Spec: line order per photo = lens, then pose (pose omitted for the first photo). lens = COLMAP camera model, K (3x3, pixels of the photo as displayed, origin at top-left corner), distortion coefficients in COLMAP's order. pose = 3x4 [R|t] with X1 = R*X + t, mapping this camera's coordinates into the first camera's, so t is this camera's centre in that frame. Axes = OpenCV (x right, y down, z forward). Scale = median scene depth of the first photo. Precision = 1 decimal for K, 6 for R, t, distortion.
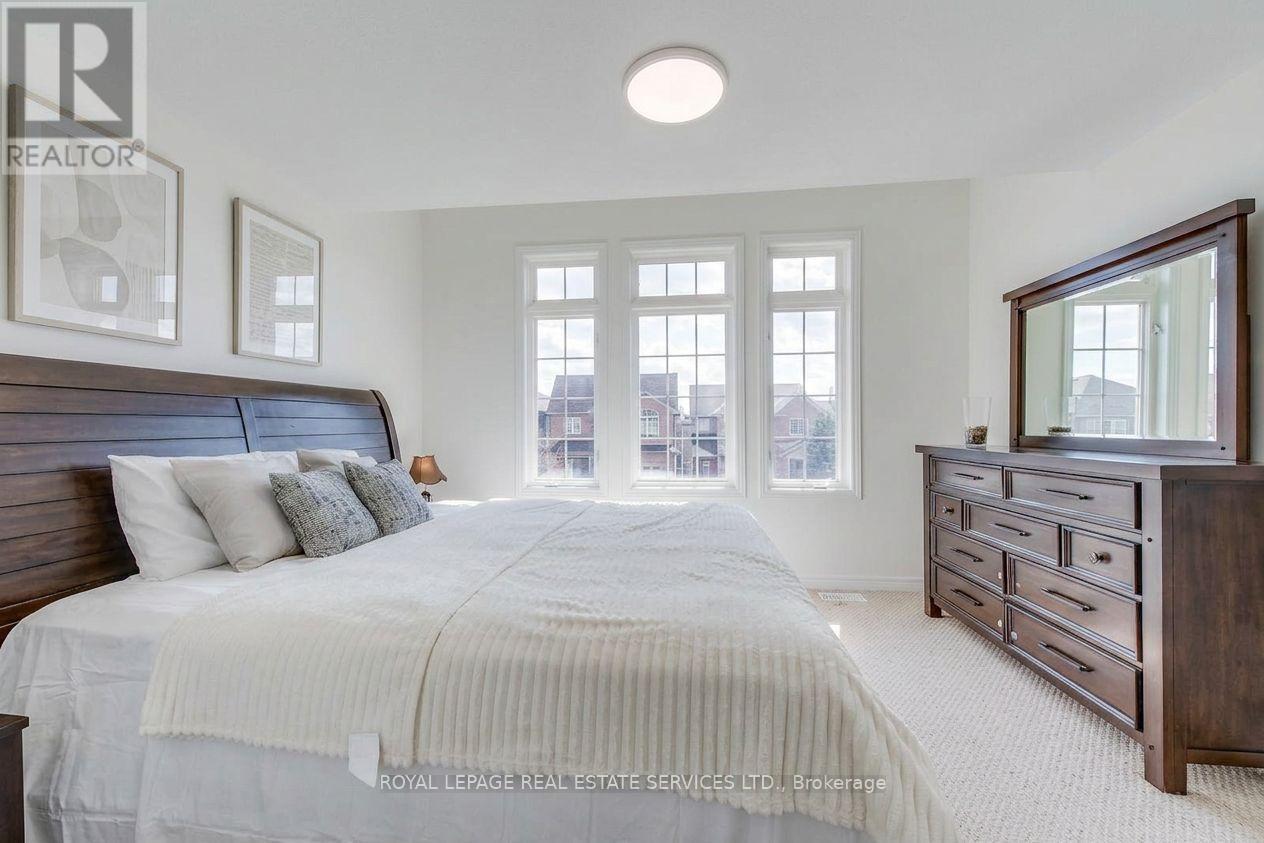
lens RADIAL K [[519.2, 0, 632.0], [0, 519.2, 421.5], [0, 0, 1]] dist [0.001927, 0.000063]
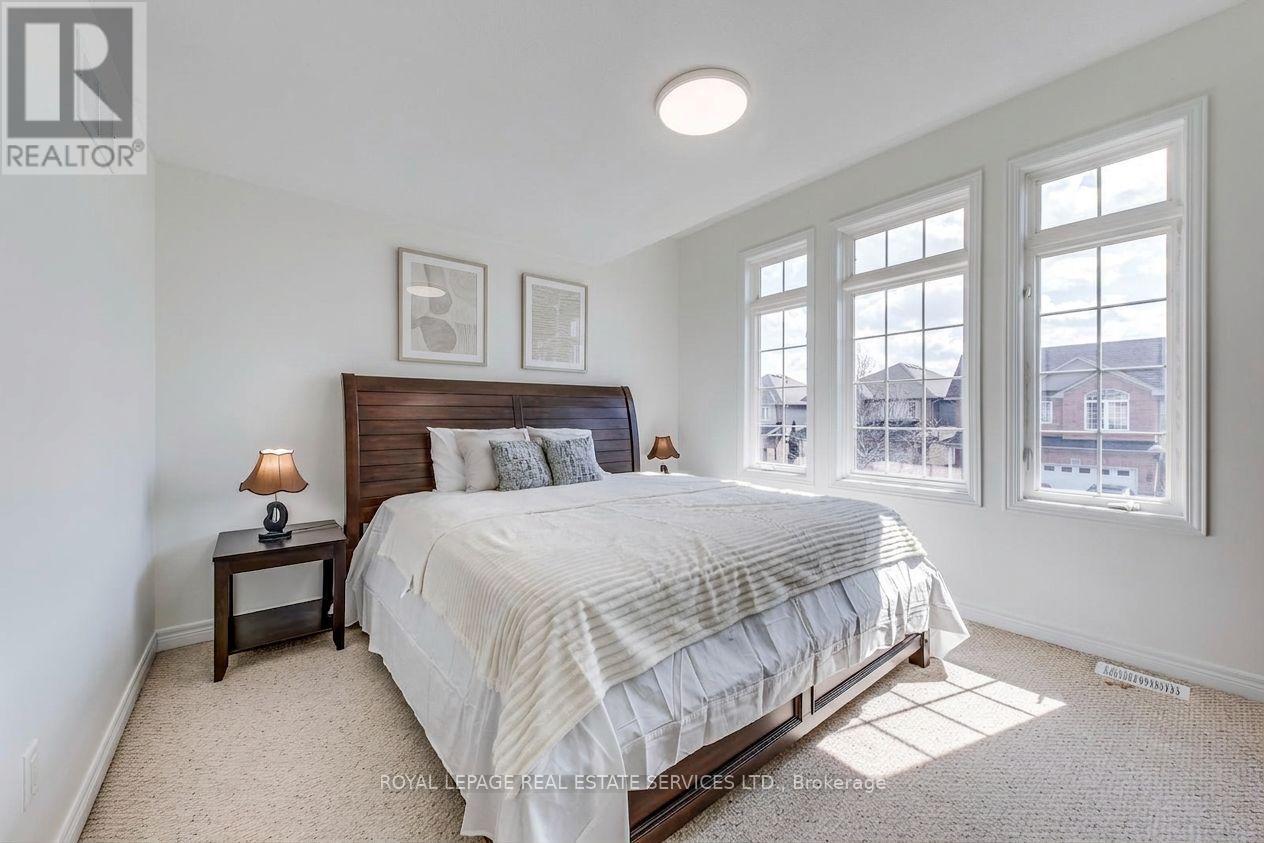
lens RADIAL K [[465.0, 0, 623.2], [0, 465.0, 414.6], [0, 0, 1]] dist [0.024586, -0.010032]
pose [[0.707379, 0.005084, -0.706816, 0.329056], [0.001194, 0.999964, 0.008387, 0.002387], [0.706833, -0.006777, 0.707348, 0.120372]]
